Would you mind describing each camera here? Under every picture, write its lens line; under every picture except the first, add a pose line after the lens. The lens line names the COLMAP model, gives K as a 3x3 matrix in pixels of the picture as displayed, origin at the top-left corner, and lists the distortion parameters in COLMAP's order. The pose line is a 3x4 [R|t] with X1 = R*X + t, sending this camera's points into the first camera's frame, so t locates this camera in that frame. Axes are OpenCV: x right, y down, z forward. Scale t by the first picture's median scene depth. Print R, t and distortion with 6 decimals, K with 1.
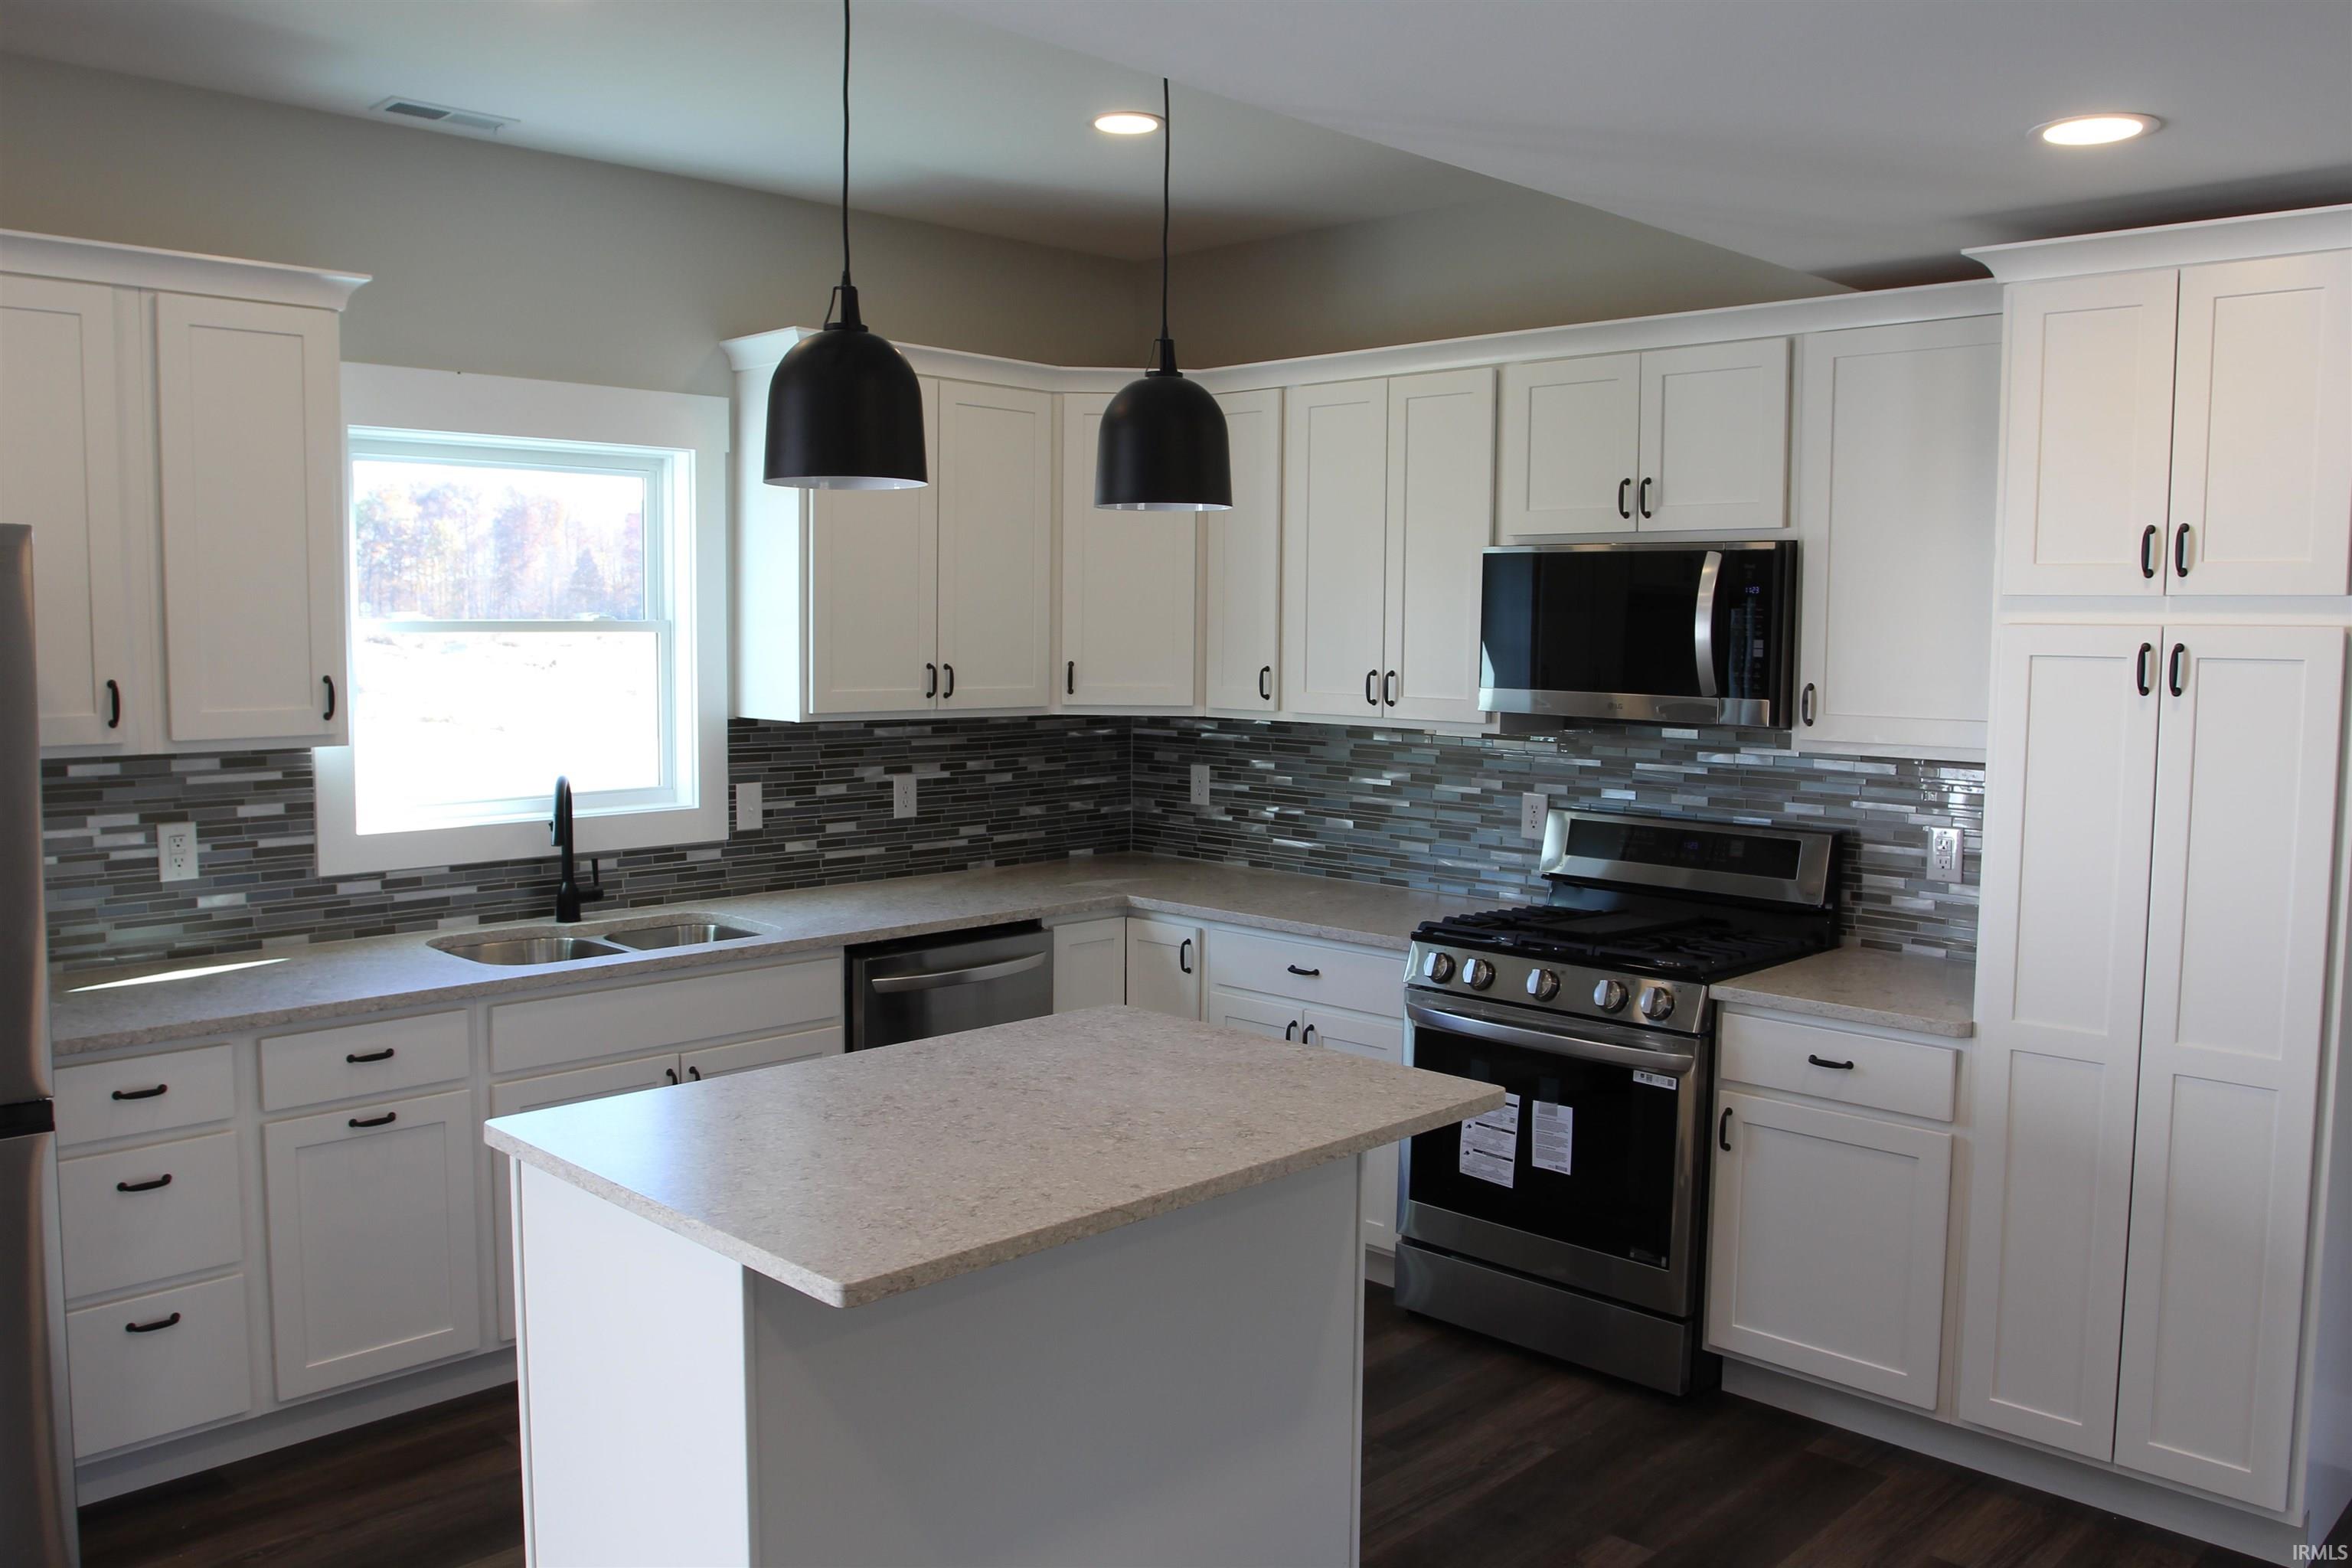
lens RADIAL K [[1843.6, 0, 1174.2], [0, 1843.6, 774.5], [0, 0, 1]] dist [-0.089930, 0.052948]
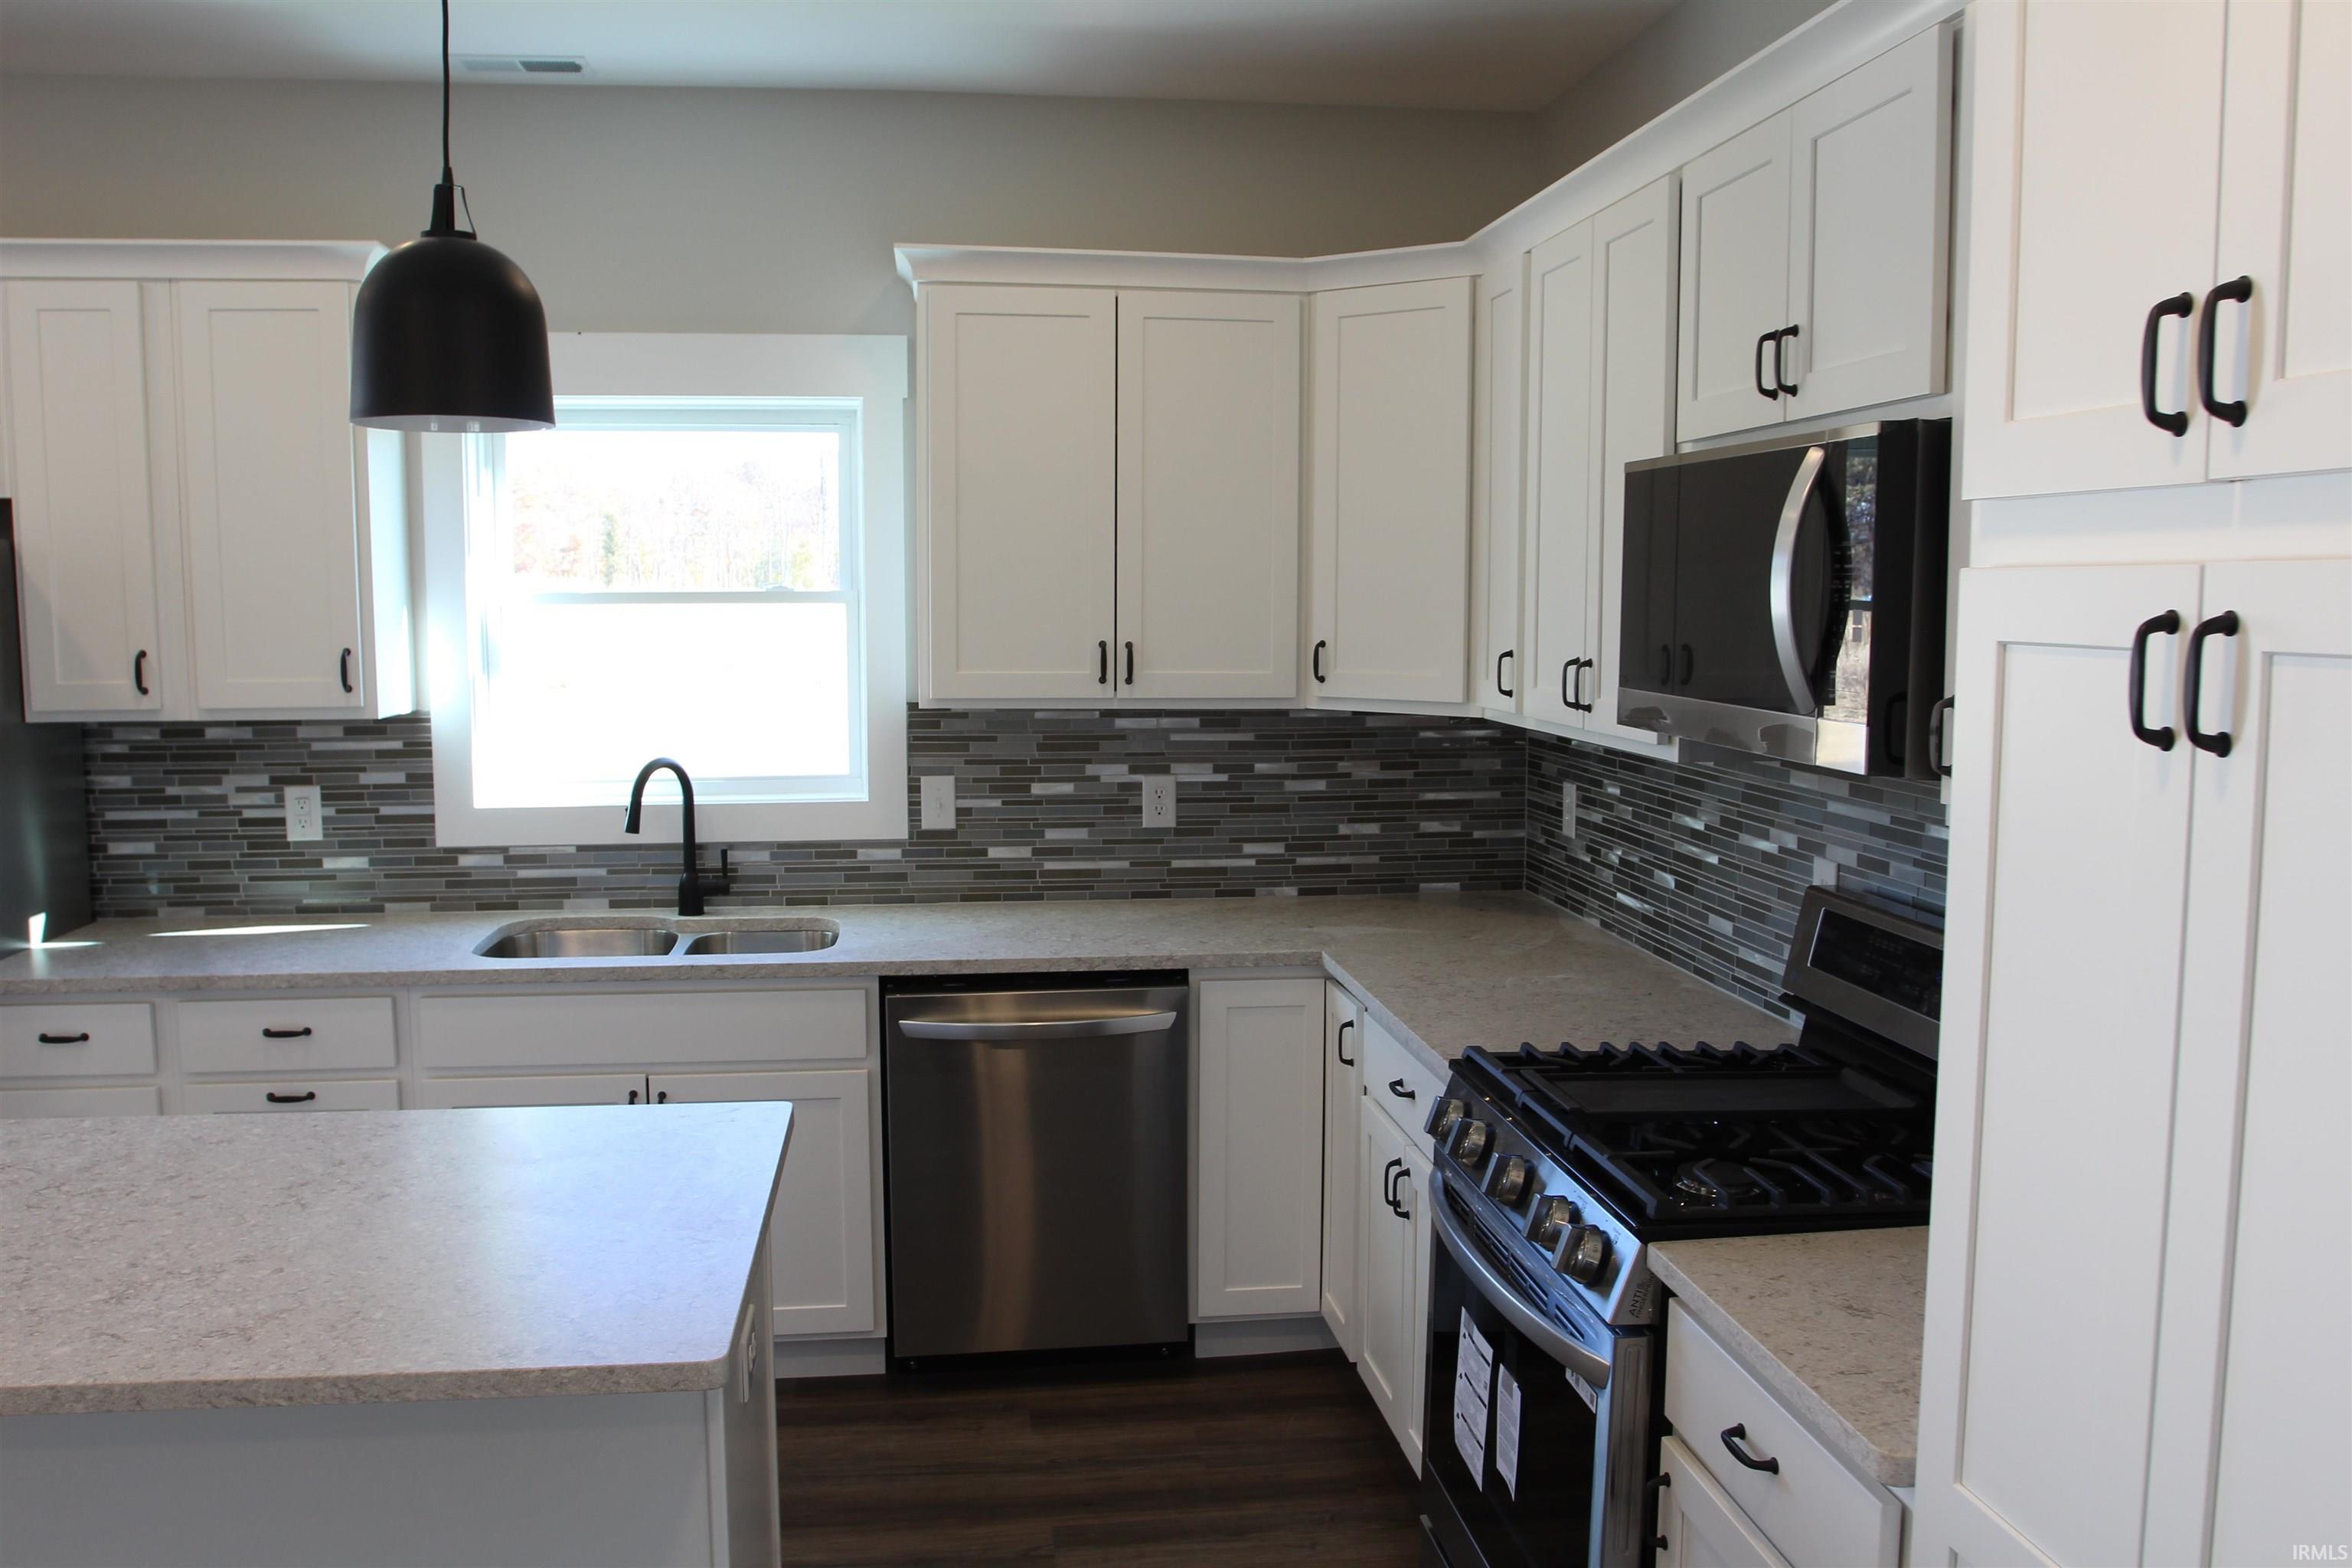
lens RADIAL K [[1843.6, 0, 1174.2], [0, 1843.6, 774.5], [0, 0, 1]] dist [-0.089930, 0.052948]
pose [[0.790374, 0.053017, -0.610327, 0.425499], [-0.044974, 0.998581, 0.028502, -0.028305], [0.610972, 0.004922, 0.791637, 0.405887]]
